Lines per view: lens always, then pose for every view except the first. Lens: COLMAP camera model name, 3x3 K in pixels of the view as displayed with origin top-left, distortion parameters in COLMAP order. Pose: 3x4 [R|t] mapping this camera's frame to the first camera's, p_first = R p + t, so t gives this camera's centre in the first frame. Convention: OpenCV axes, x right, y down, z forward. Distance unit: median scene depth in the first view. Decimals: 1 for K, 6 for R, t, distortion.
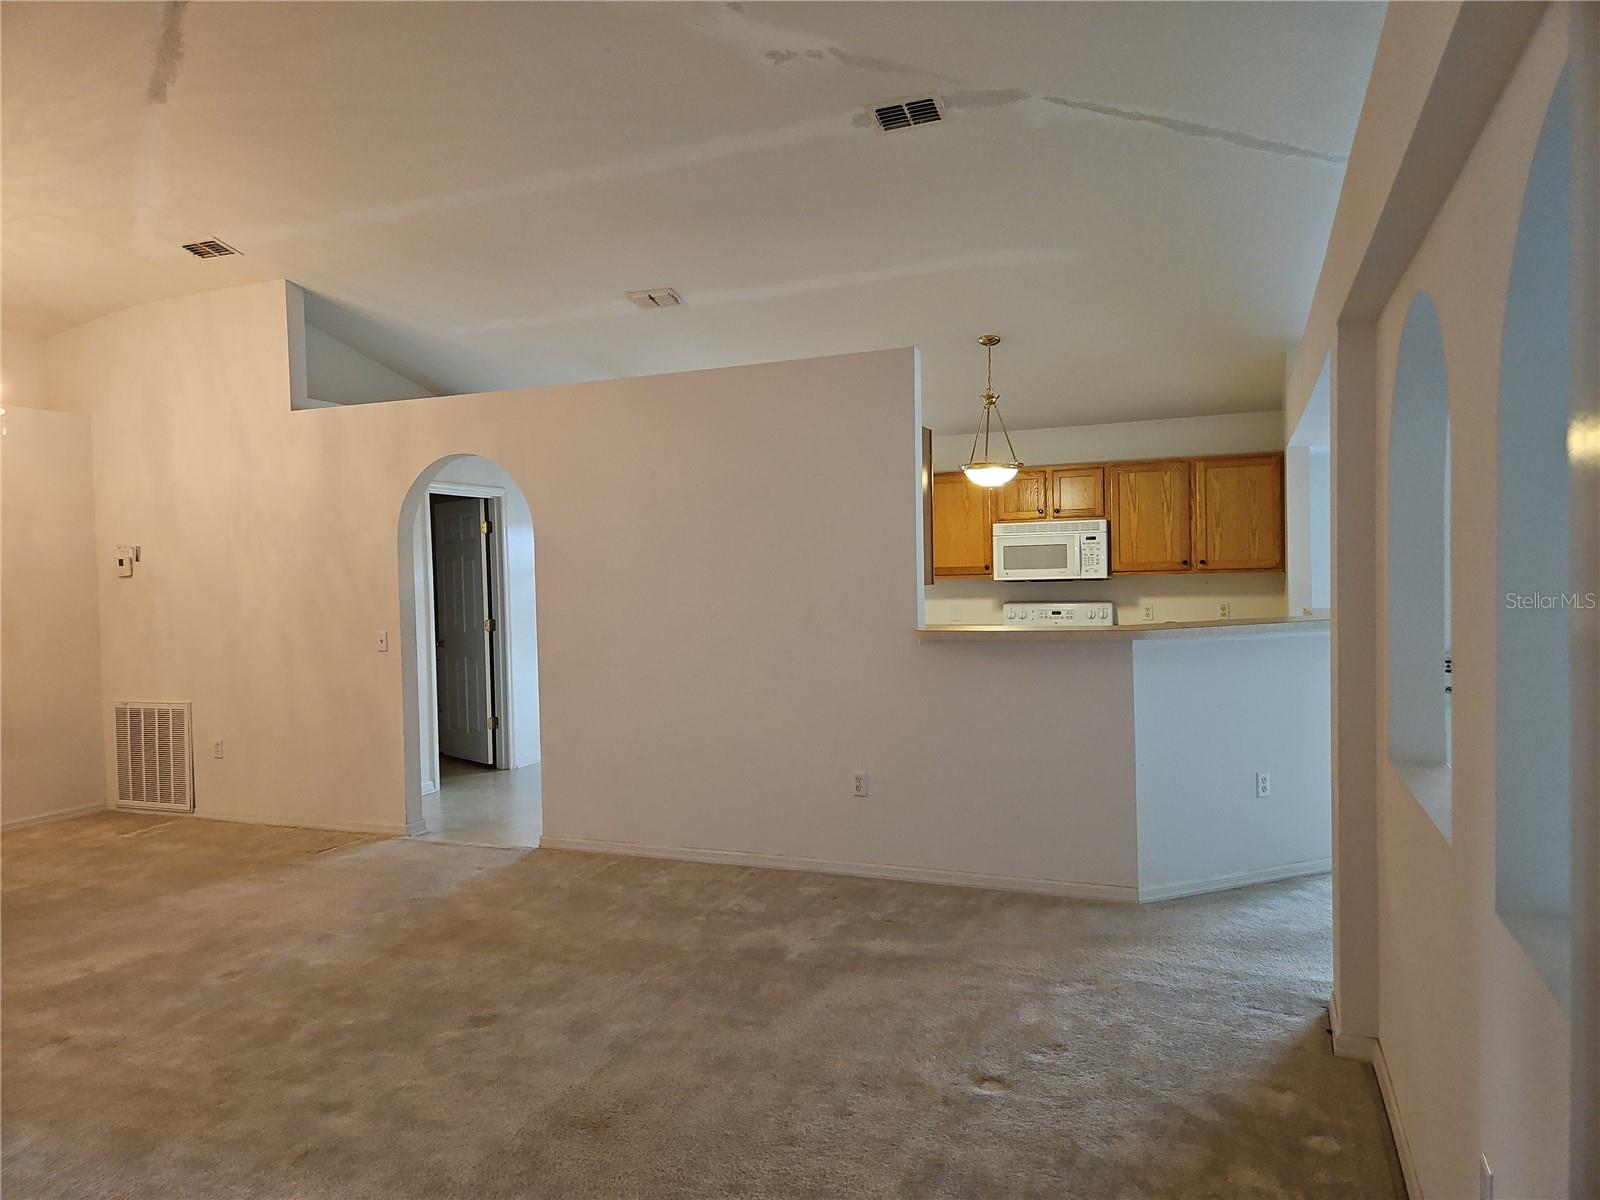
lens RADIAL K [[1076.7, 0, 791.6], [0, 1076.7, 609.3], [0, 0, 1]] dist [0.081294, -0.000188]
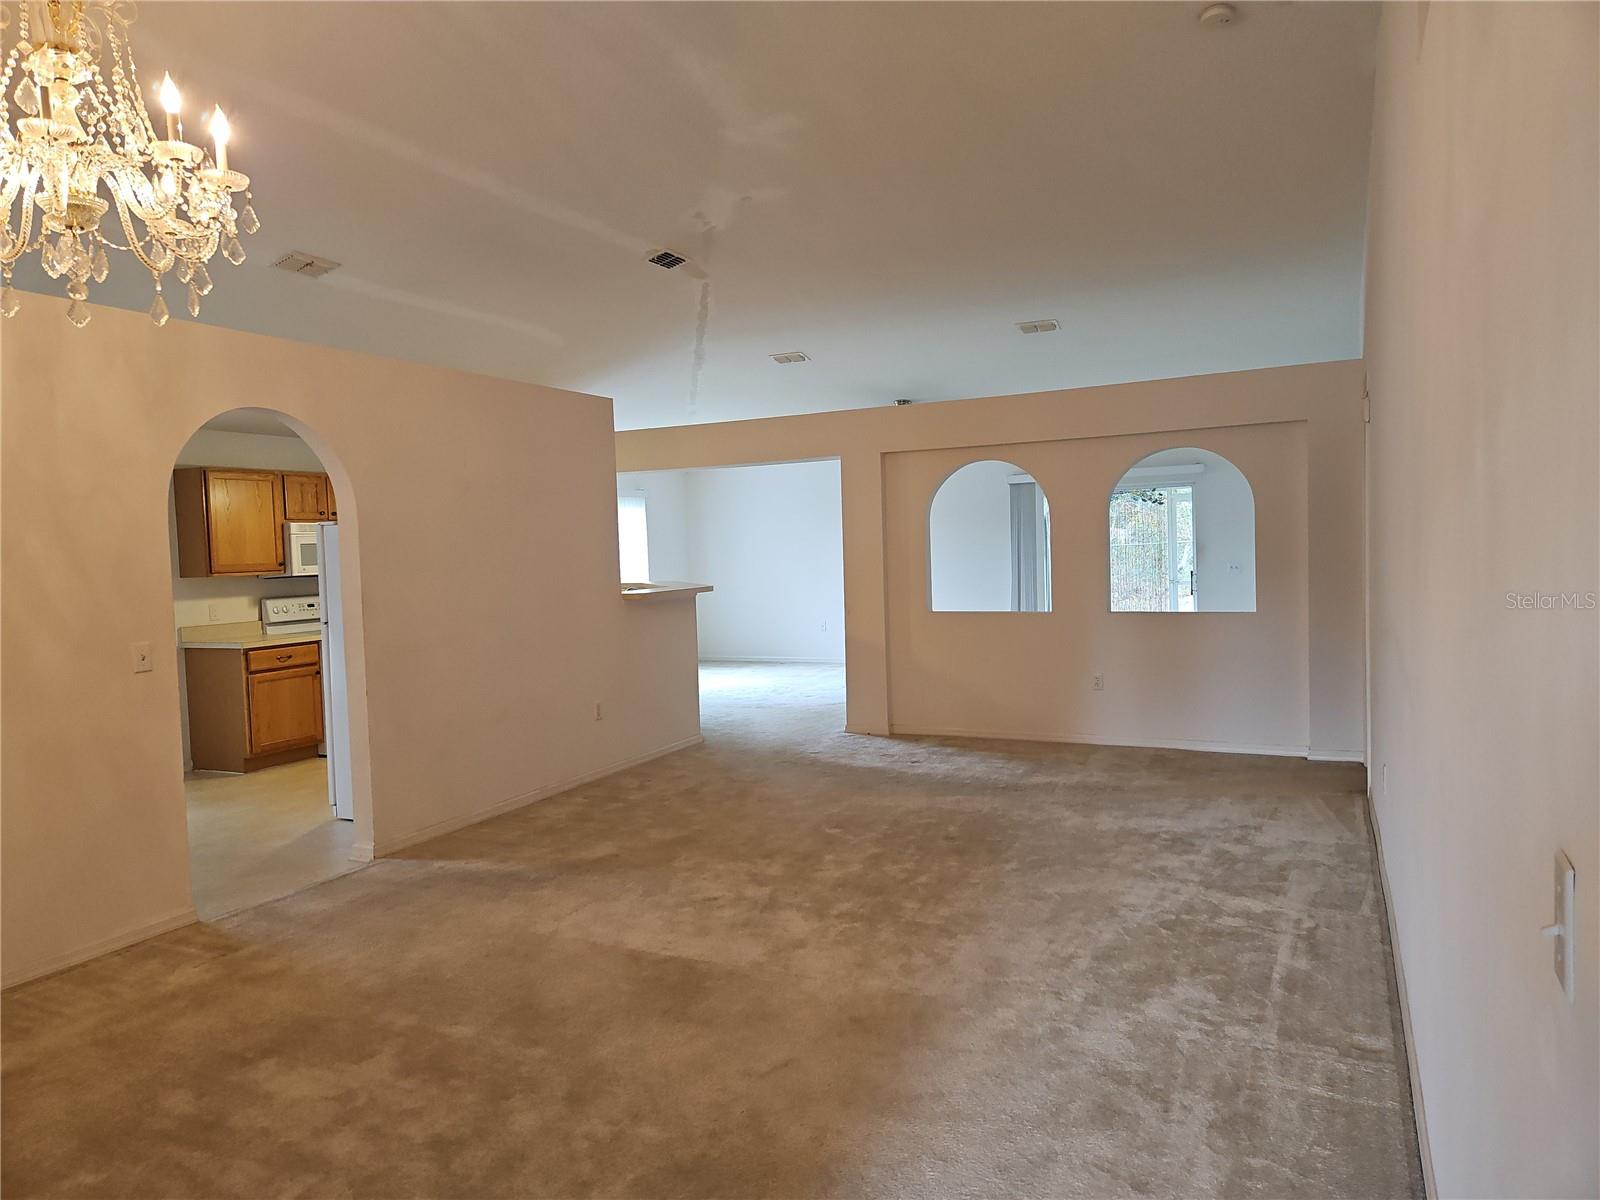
lens RADIAL K [[1076.7, 0, 791.6], [0, 1076.7, 609.3], [0, 0, 1]] dist [0.081294, -0.000188]
pose [[0.069860, -0.037277, 0.996860, -0.879561], [0.070020, 0.997020, 0.032376, 0.005597], [-0.995096, 0.067538, 0.072262, 0.450512]]
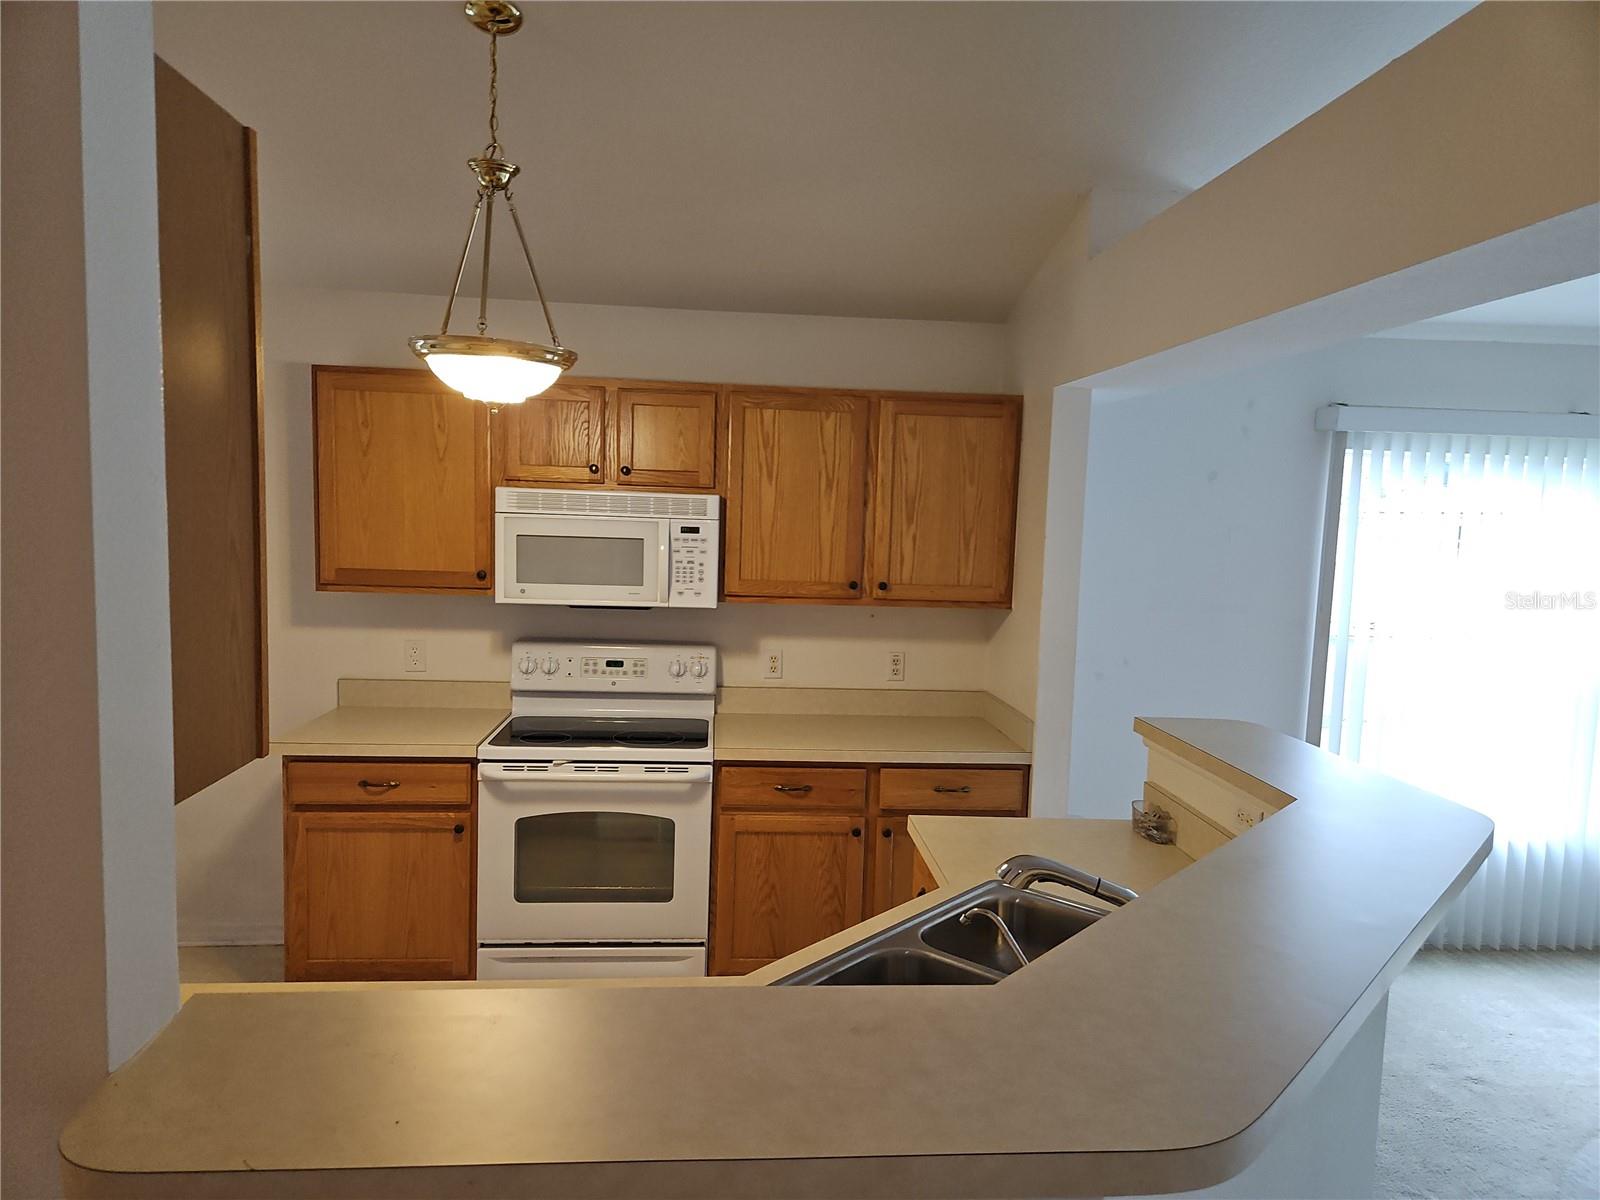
lens RADIAL K [[1076.7, 0, 791.6], [0, 1076.7, 609.3], [0, 0, 1]] dist [0.081294, -0.000188]
pose [[0.897076, 0.013153, 0.441681, 0.094221], [-0.037967, 0.998155, 0.047388, -0.053824], [-0.440243, -0.059280, 0.895920, 0.517949]]
